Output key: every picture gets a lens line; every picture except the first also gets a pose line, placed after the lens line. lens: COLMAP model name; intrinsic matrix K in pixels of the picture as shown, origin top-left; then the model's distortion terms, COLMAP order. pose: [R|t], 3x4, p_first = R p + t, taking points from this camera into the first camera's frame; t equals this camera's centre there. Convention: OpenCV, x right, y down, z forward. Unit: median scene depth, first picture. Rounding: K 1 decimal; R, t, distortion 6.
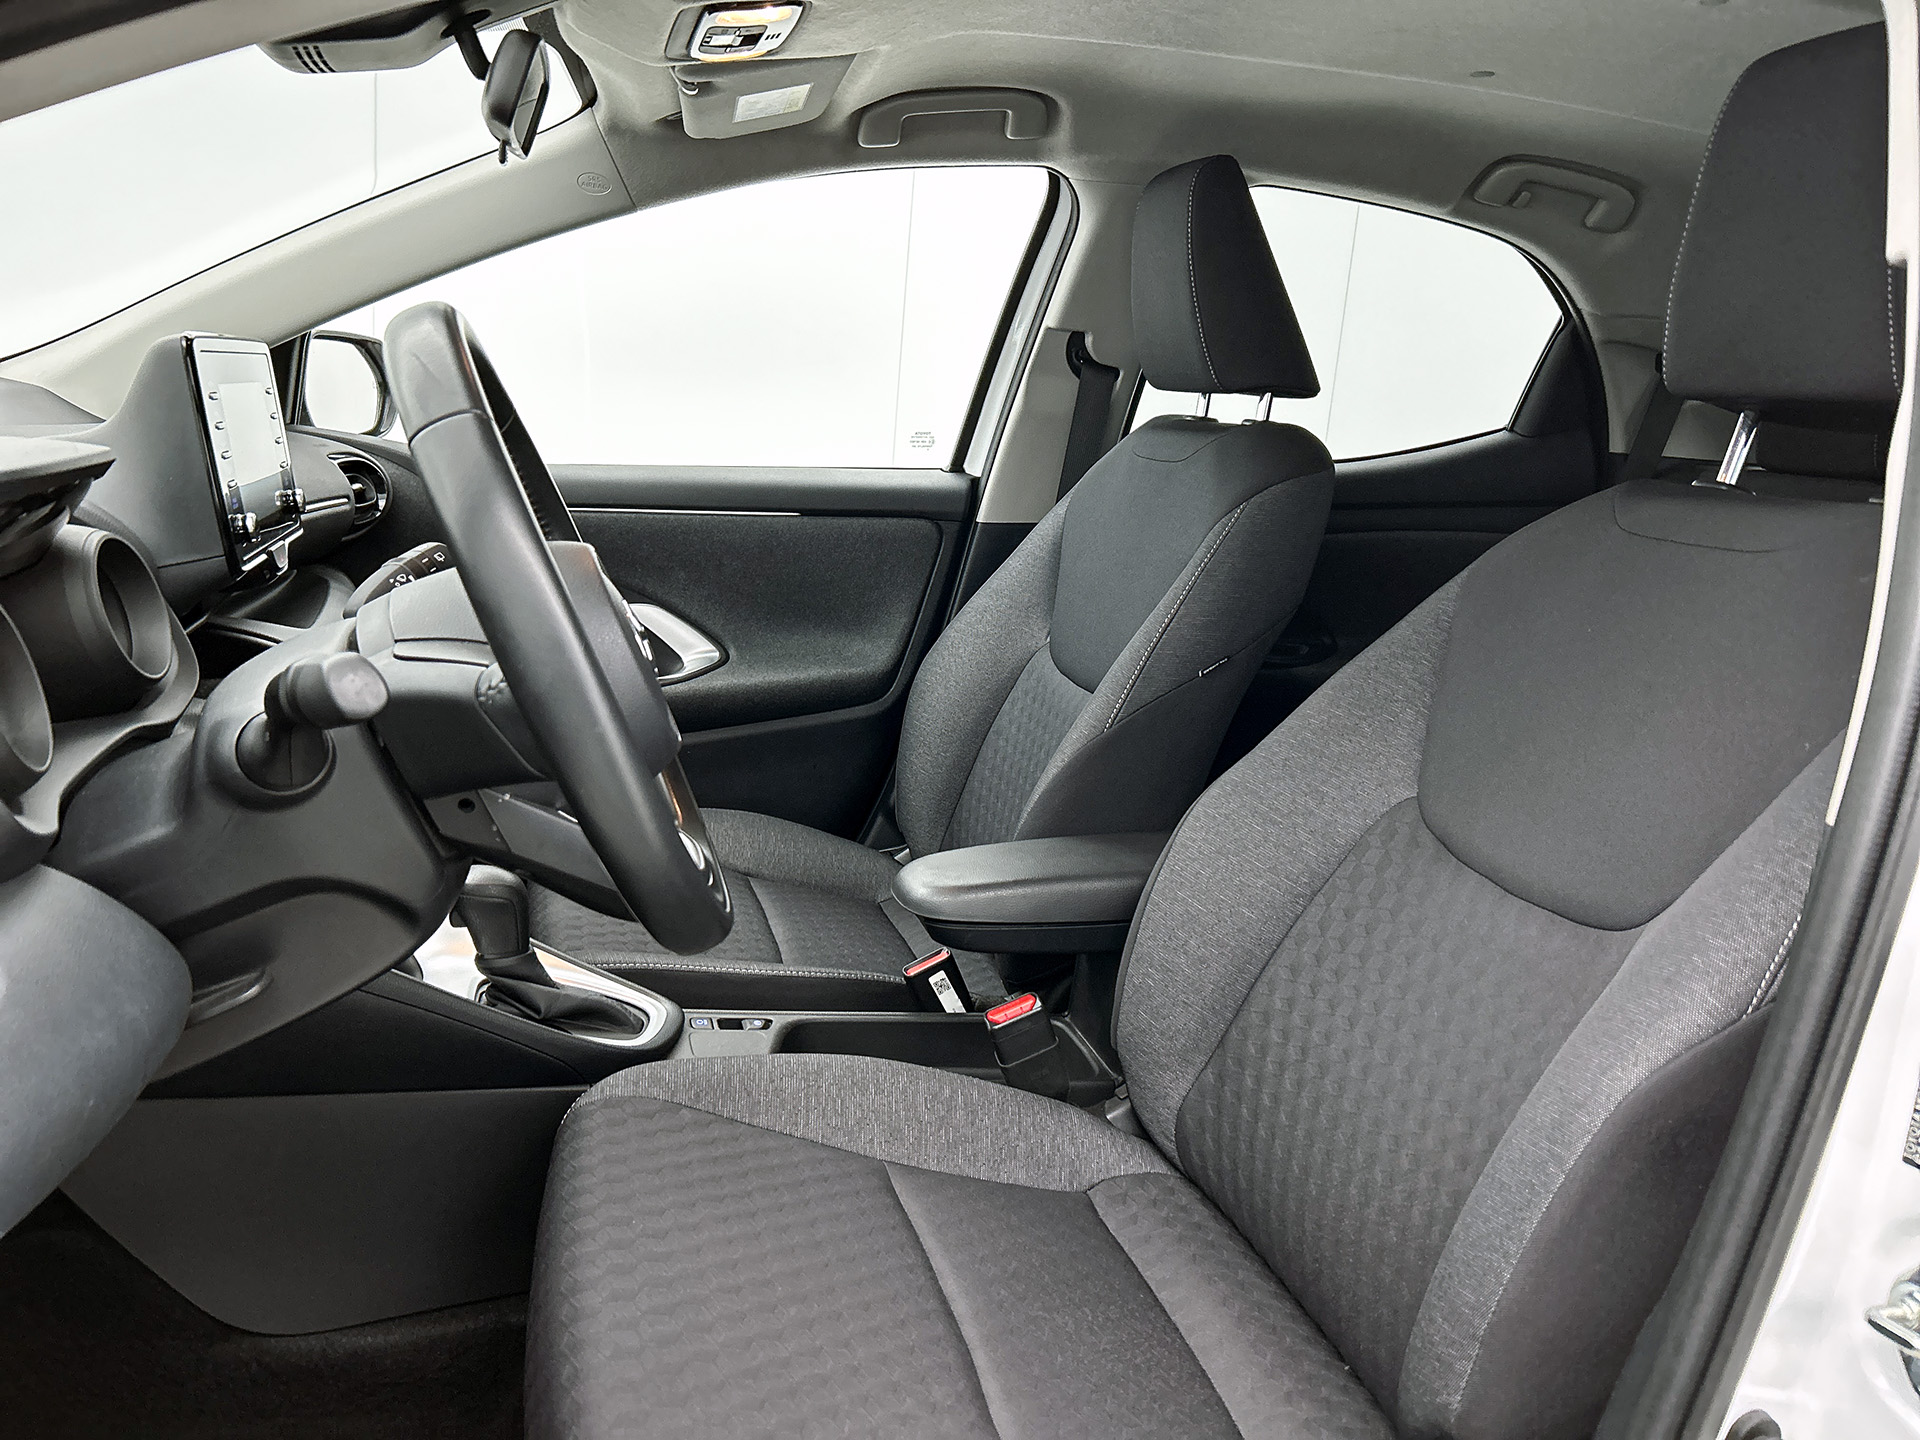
lens RADIAL K [[1532.7, 0, 997.9], [0, 1532.7, 714.5], [0, 0, 1]] dist [0.047559, -0.054743]
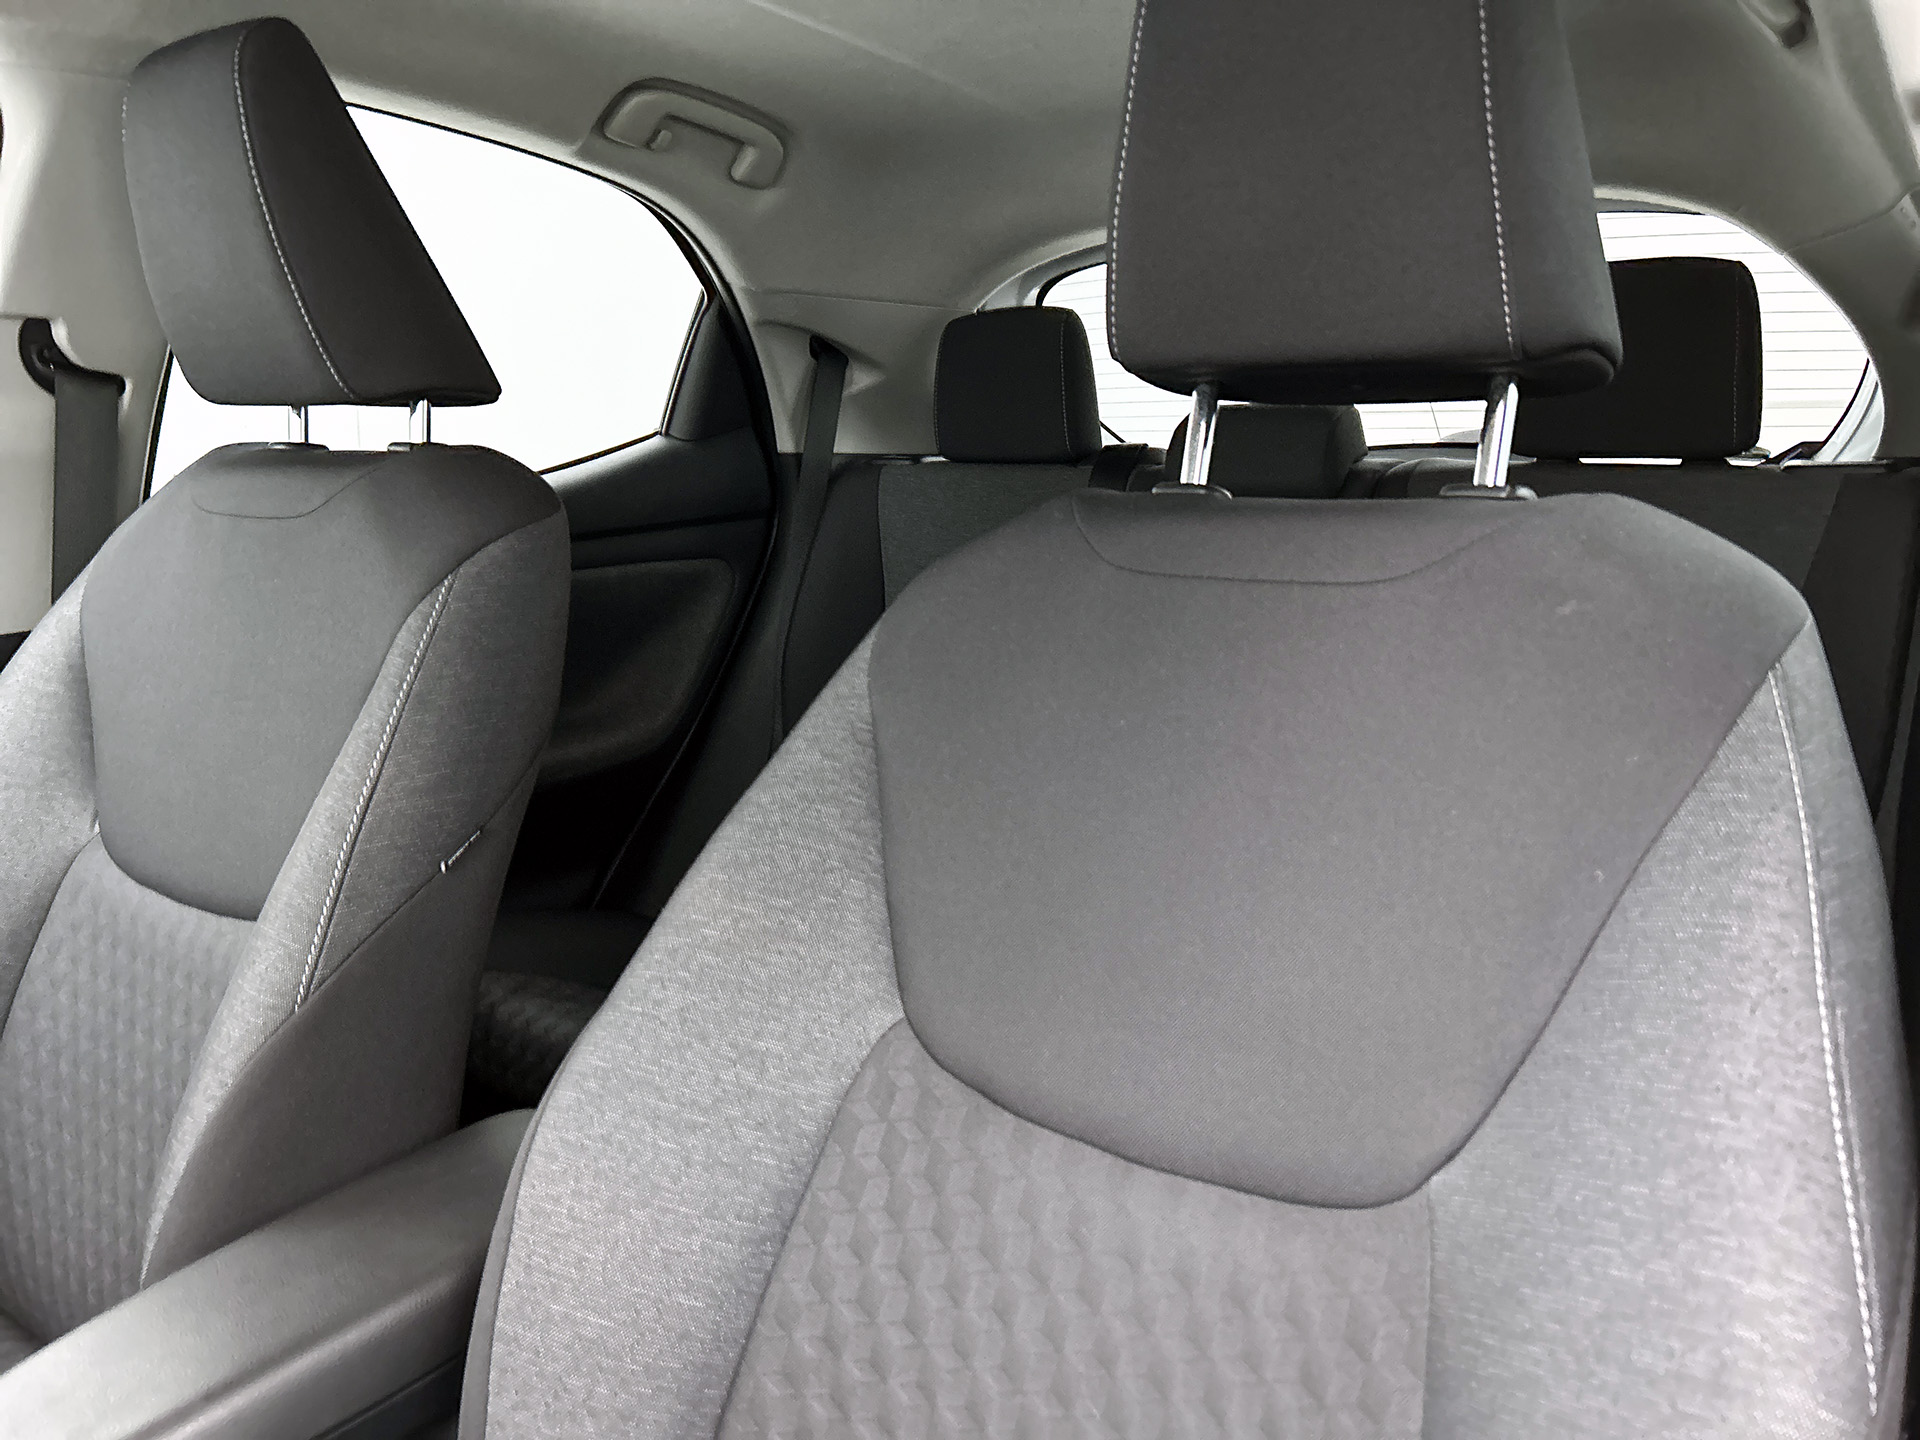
lens RADIAL K [[1532.7, 0, 997.9], [0, 1532.7, 714.5], [0, 0, 1]] dist [0.047559, -0.054743]
pose [[0.801188, -0.173038, 0.572850, -0.025580], [0.175001, 0.983182, 0.052229, -0.068871], [-0.572253, 0.058404, 0.817995, 0.330514]]
